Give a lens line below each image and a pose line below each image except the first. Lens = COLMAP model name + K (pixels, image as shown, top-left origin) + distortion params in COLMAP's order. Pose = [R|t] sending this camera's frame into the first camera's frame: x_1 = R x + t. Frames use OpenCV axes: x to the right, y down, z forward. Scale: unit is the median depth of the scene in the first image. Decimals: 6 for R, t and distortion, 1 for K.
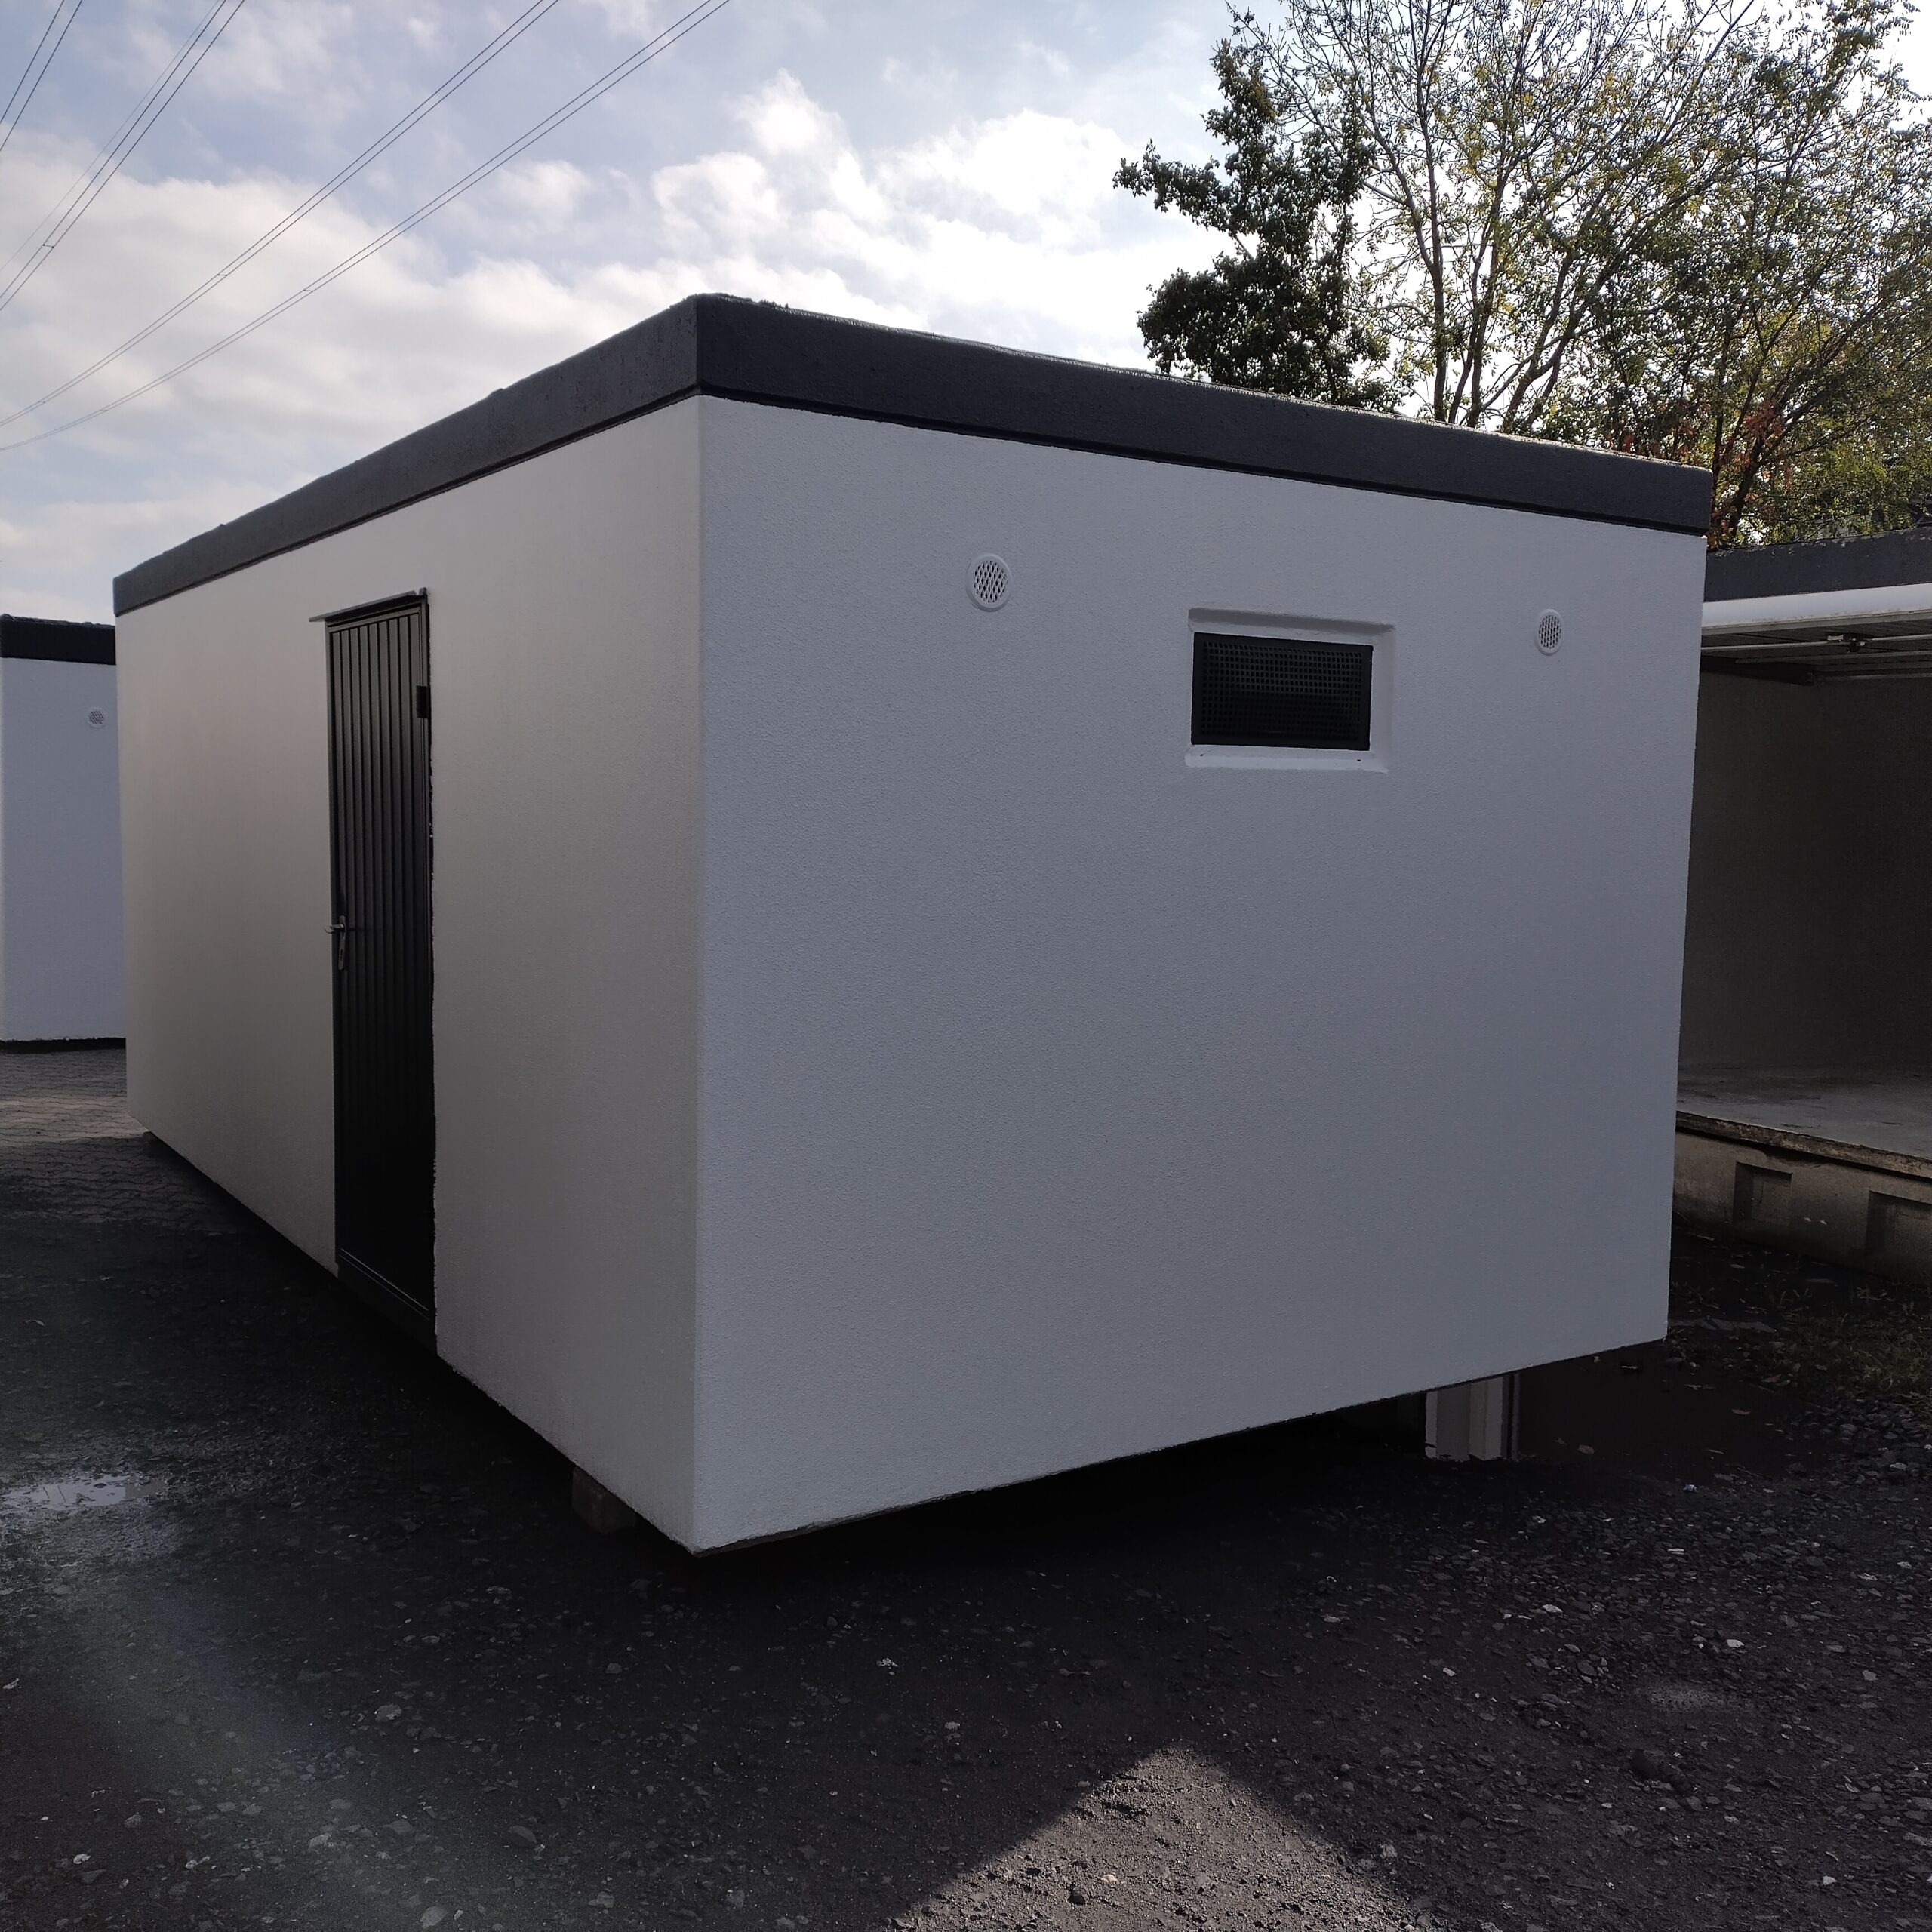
lens RADIAL K [[1888.3, 0, 966.0], [0, 1888.3, 966.0], [0, 0, 1]] dist [0.150676, -0.270090]
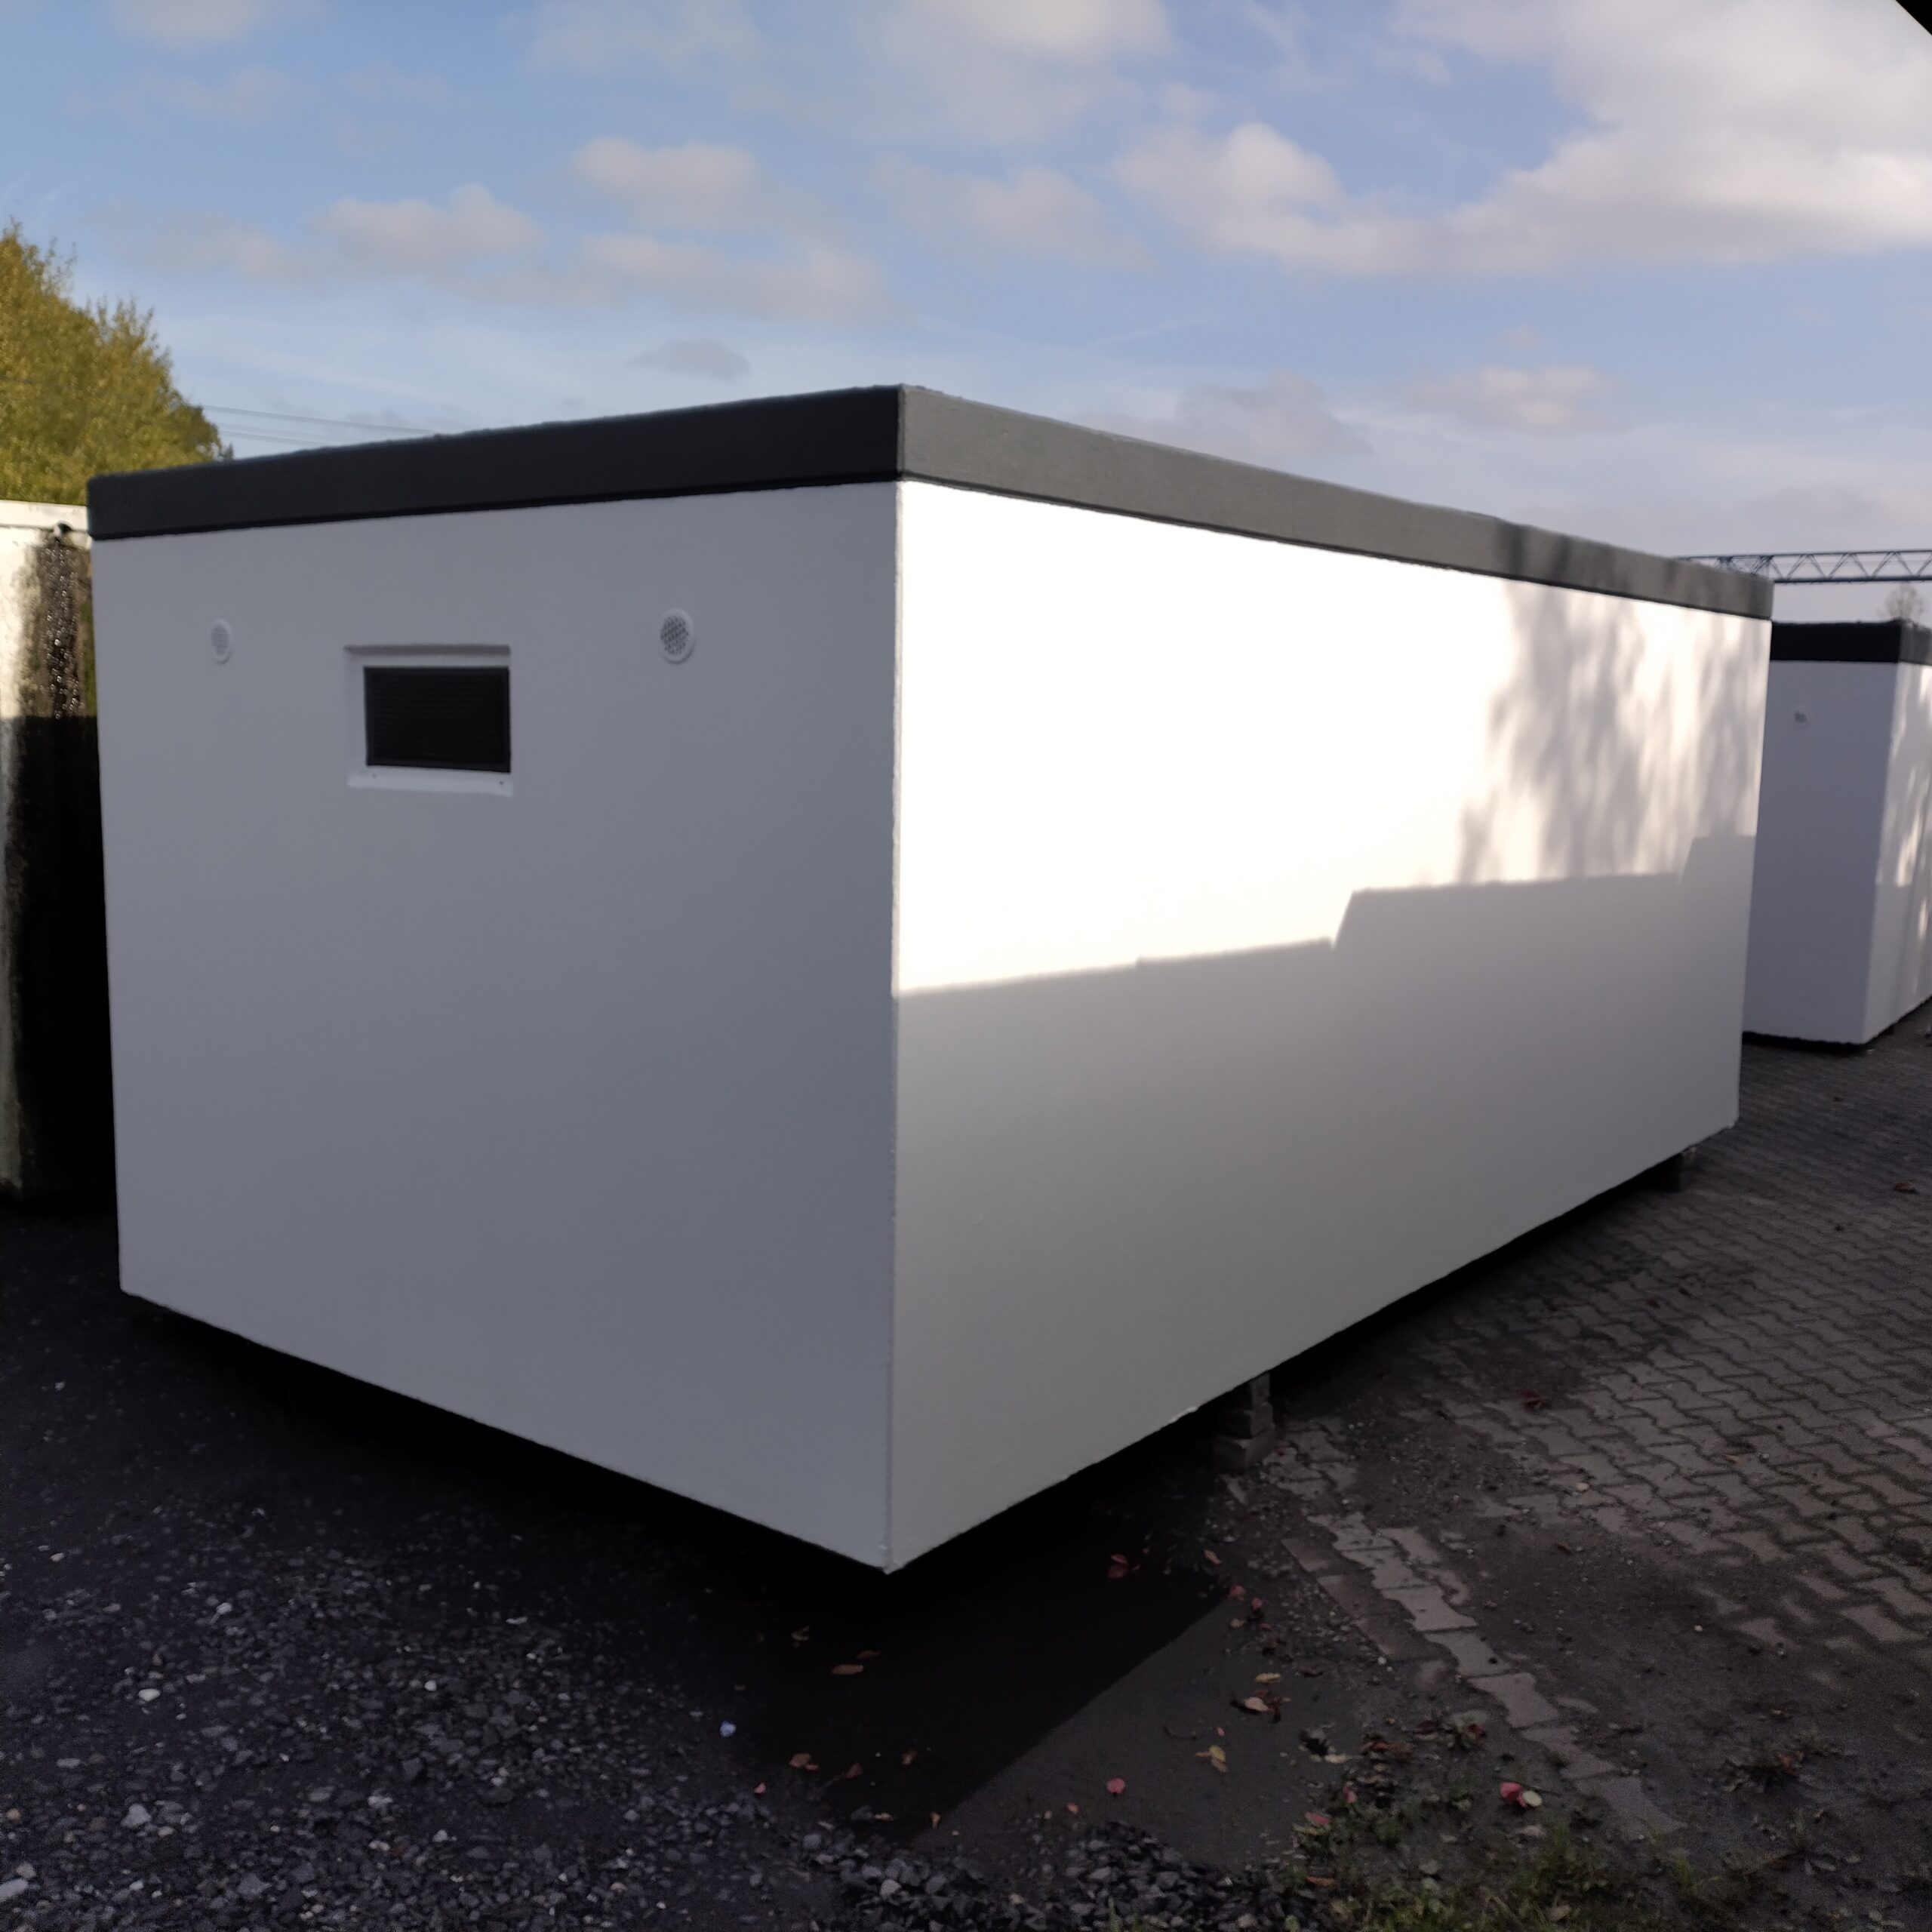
lens RADIAL K [[1888.3, 0, 966.0], [0, 1888.3, 966.0], [0, 0, 1]] dist [0.150676, -0.270090]
pose [[0.309069, 0.110565, -0.944591, 1.231593], [-0.090692, 0.992119, 0.086454, -0.122021], [0.946705, 0.058946, 0.316661, 0.924990]]
